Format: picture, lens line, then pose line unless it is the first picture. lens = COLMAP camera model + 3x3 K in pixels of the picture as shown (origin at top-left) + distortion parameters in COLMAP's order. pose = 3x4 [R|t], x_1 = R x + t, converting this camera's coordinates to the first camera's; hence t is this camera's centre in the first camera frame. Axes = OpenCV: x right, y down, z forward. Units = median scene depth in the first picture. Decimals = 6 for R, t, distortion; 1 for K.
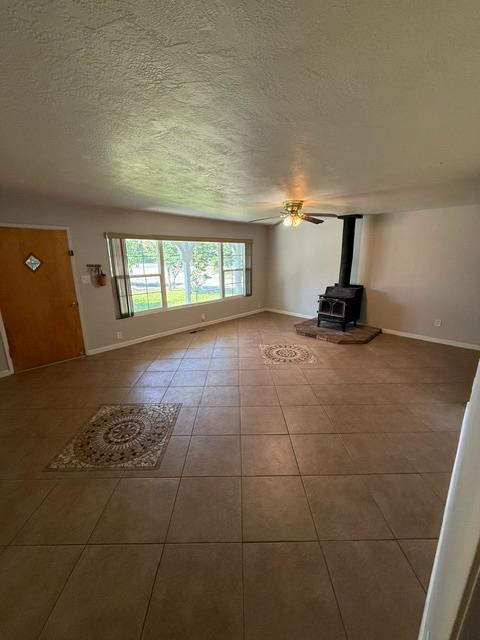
lens RADIAL K [[255.6, 0, 241.6], [0, 255.6, 312.9], [0, 0, 1]] dist [0.027367, 0.000053]
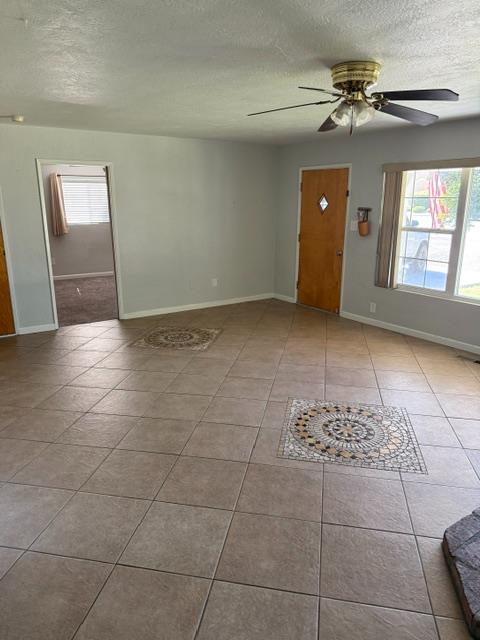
lens RADIAL K [[450.4, 0, 240.0], [0, 450.4, 320.0], [0, 0, 1]] dist [-0.003609, -0.000550]
pose [[-0.207690, 0.255595, -0.944212, 0.786000], [-0.218575, 0.928728, 0.299482, -0.174077], [0.953462, 0.268581, -0.137021, 0.808173]]
